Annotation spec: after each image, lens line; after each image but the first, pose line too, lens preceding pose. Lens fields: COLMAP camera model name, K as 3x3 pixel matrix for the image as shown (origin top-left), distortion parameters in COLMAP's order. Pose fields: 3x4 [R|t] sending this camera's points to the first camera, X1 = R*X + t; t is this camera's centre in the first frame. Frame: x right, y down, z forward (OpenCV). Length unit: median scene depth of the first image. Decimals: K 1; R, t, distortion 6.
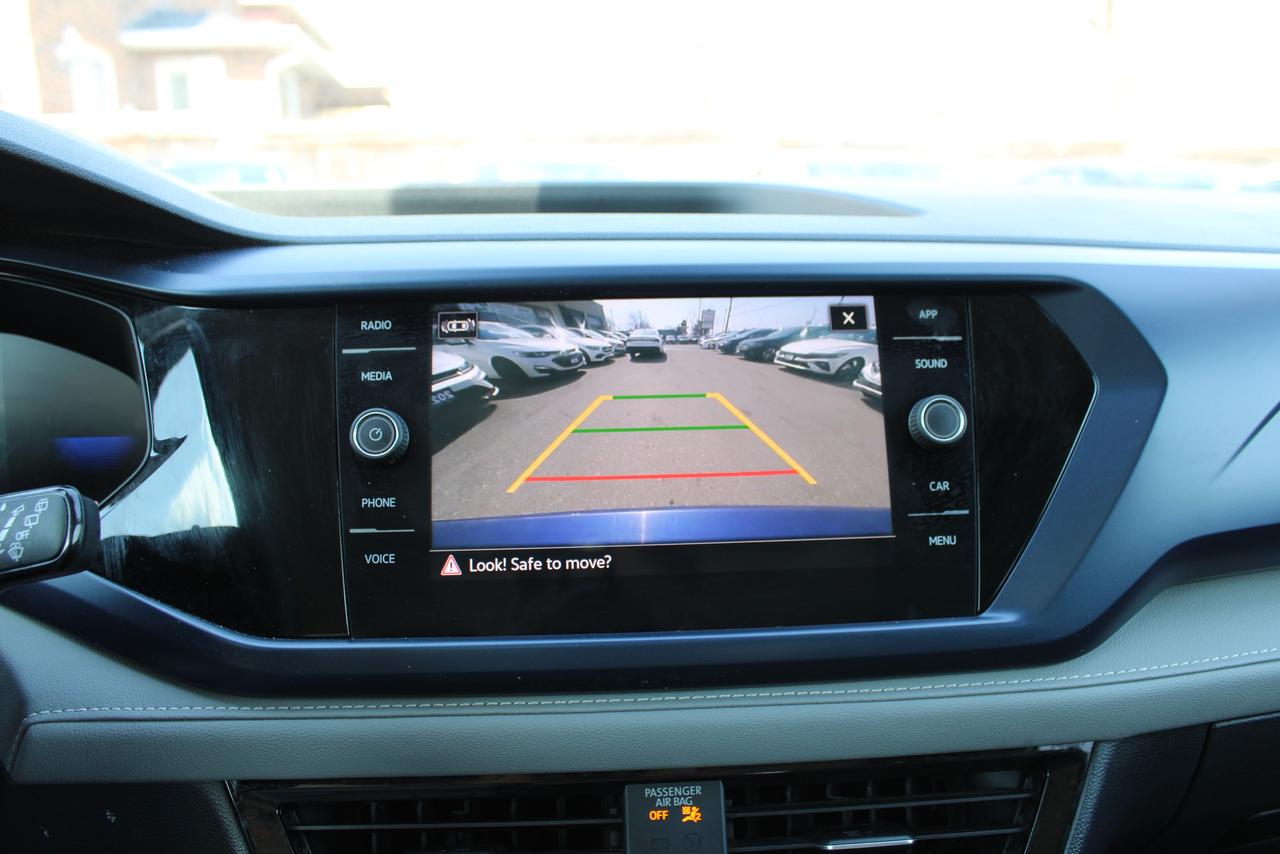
lens RADIAL K [[1061.6, 0, 644.6], [0, 1061.6, 431.7], [0, 0, 1]] dist [-0.164170, 0.130013]
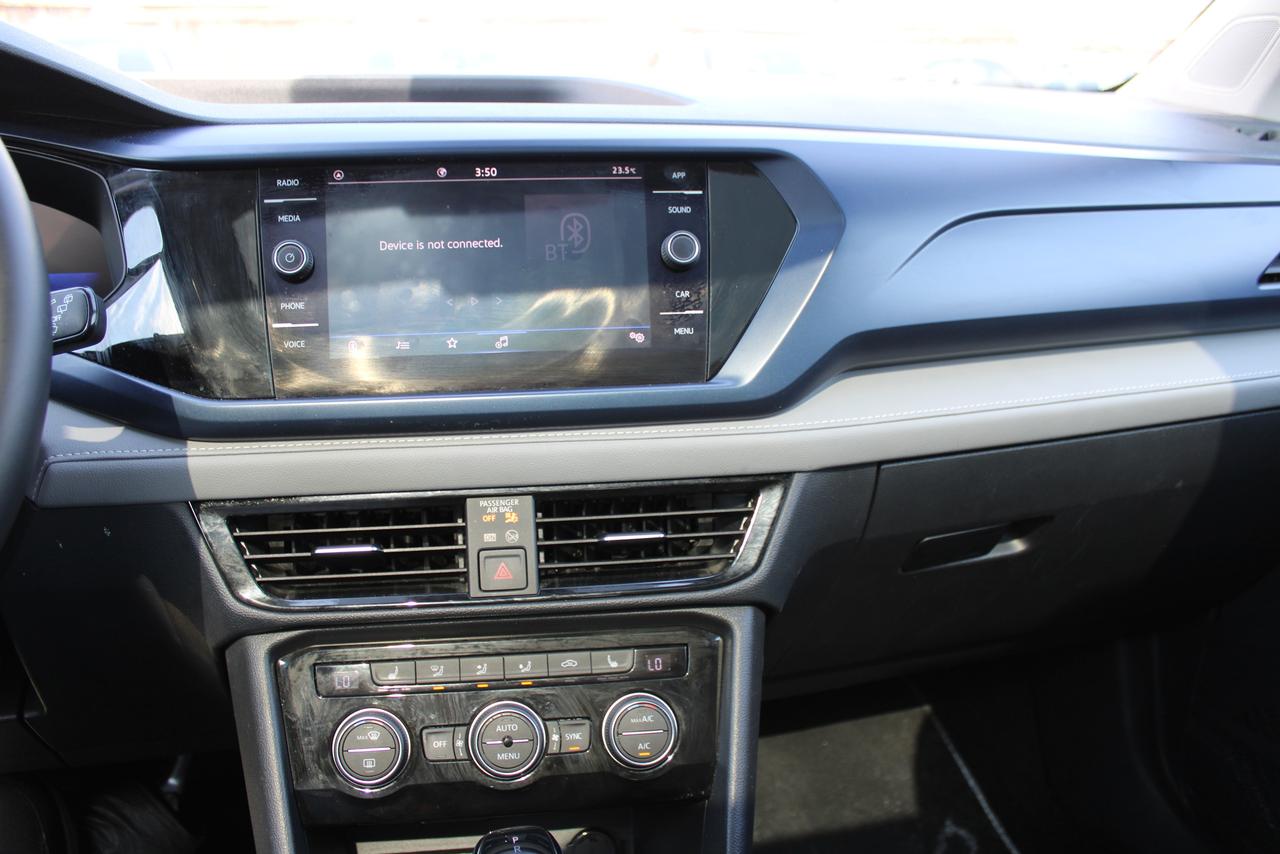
lens RADIAL K [[1061.6, 0, 633.3], [0, 1061.6, 430.6], [0, 0, 1]] dist [-0.164170, 0.130013]
pose [[0.996420, -0.009235, 0.084034, 0.089012], [0.000425, 0.994550, 0.104260, 0.087376], [-0.084539, -0.103851, 0.990994, -0.466678]]
